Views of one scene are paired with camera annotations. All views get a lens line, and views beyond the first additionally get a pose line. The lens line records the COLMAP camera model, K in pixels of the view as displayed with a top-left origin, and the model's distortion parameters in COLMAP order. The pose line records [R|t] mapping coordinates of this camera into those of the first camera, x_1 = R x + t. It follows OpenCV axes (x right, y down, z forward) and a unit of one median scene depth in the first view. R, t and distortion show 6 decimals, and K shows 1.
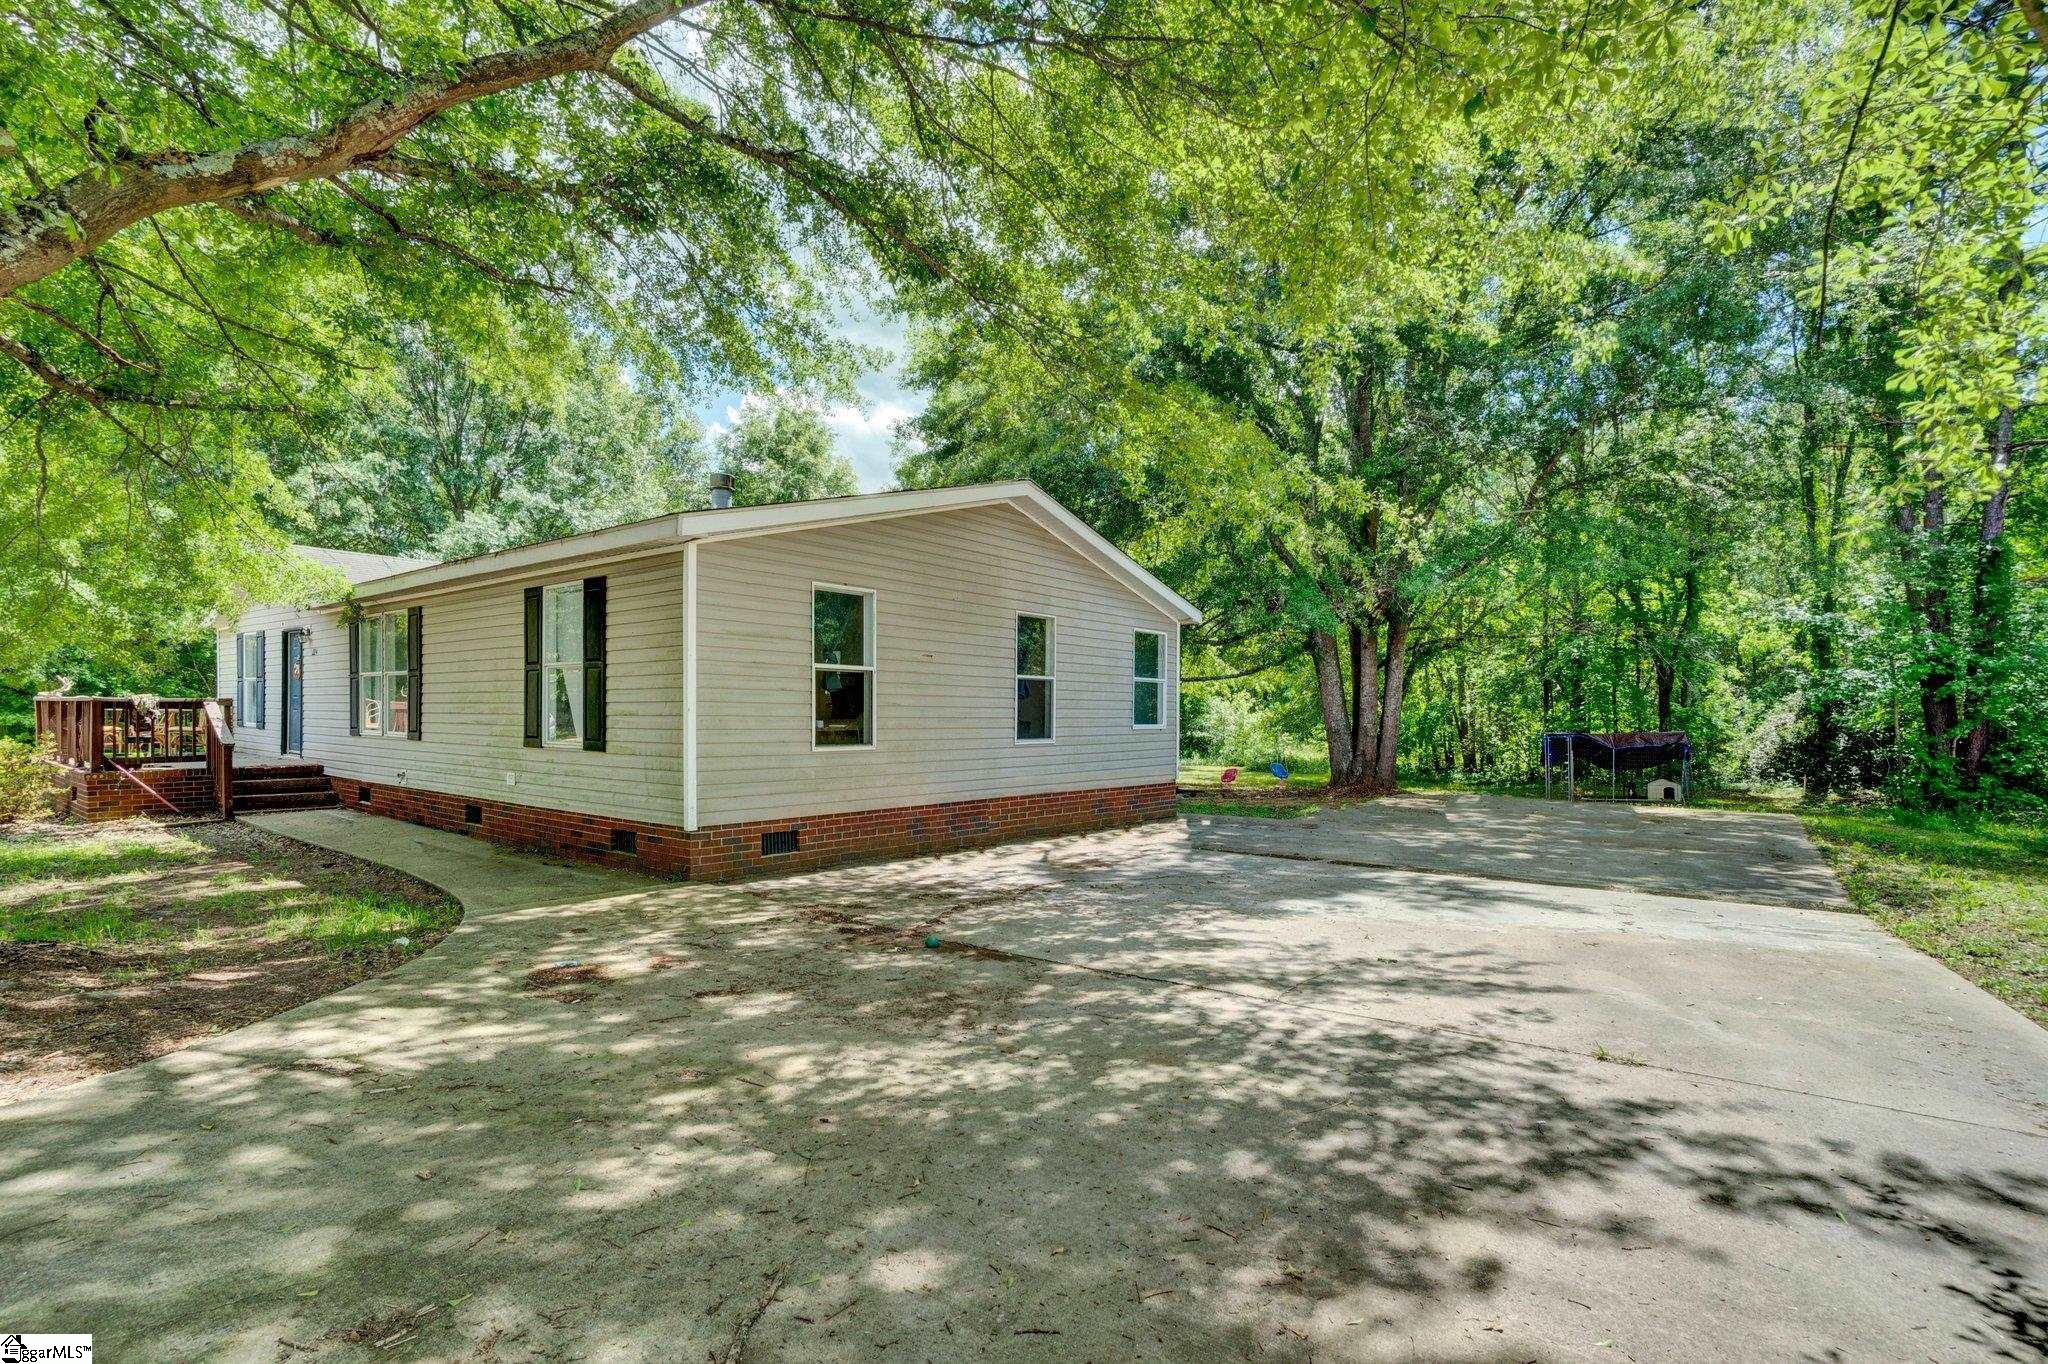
lens RADIAL K [[958.9, 0, 1020.3], [0, 958.9, 709.8], [0, 0, 1]] dist [-0.000115, 0.000085]
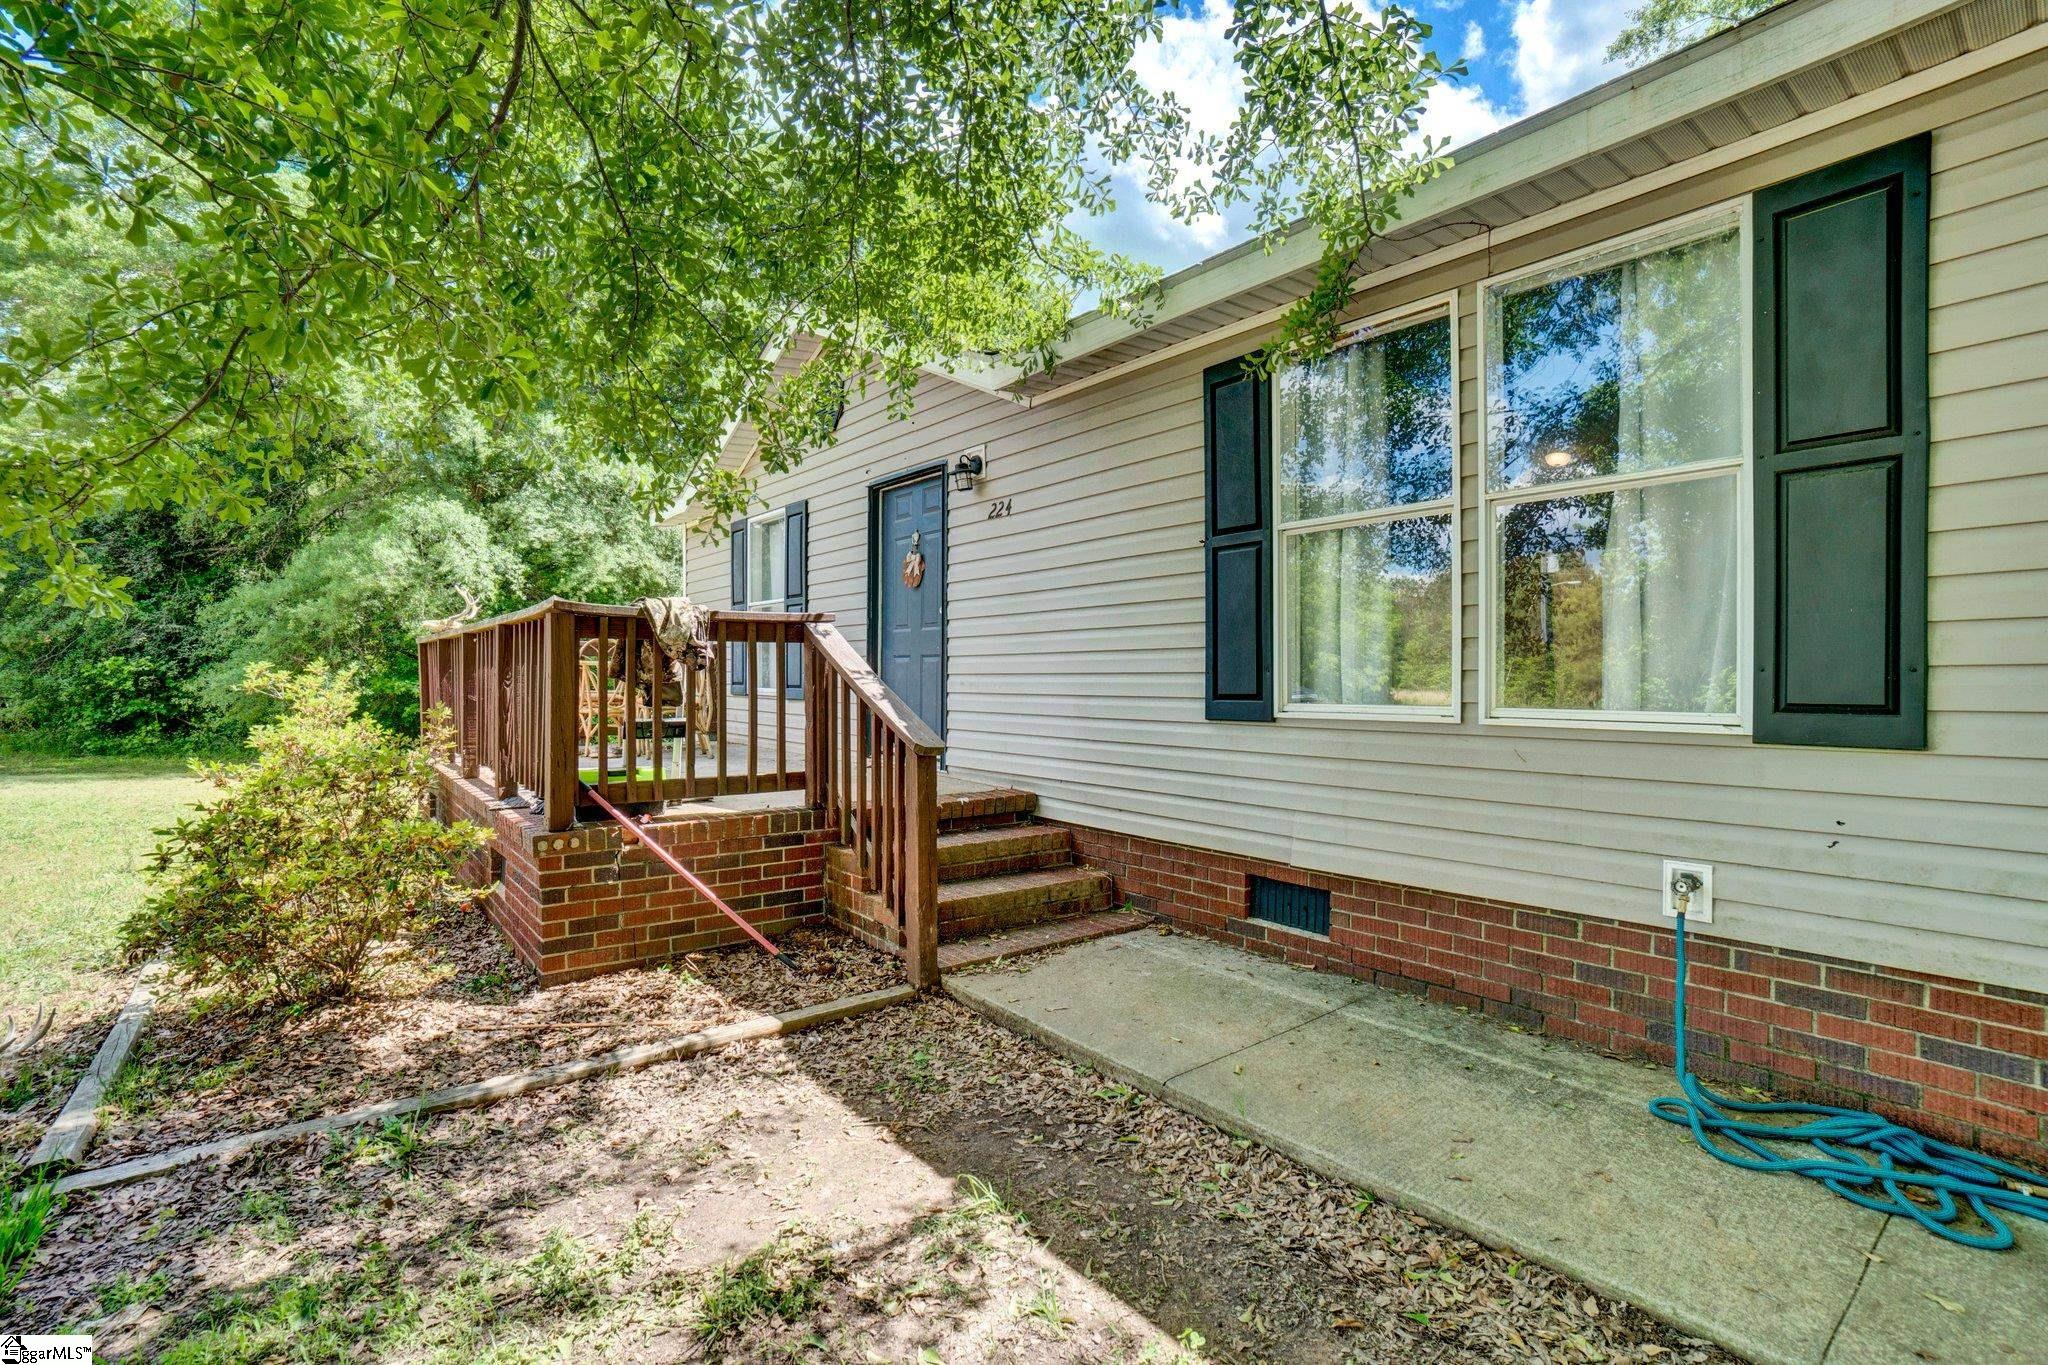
lens RADIAL K [[911.8, 0, 1024.0], [0, 911.8, 682.5], [0, 0, 1]] dist [-0.000470, -0.000024]
pose [[0.975376, -0.001589, -0.220544, -0.694254], [0.000977, 0.999995, -0.002884, 0.014657], [0.220547, 0.002597, 0.975373, 0.685167]]
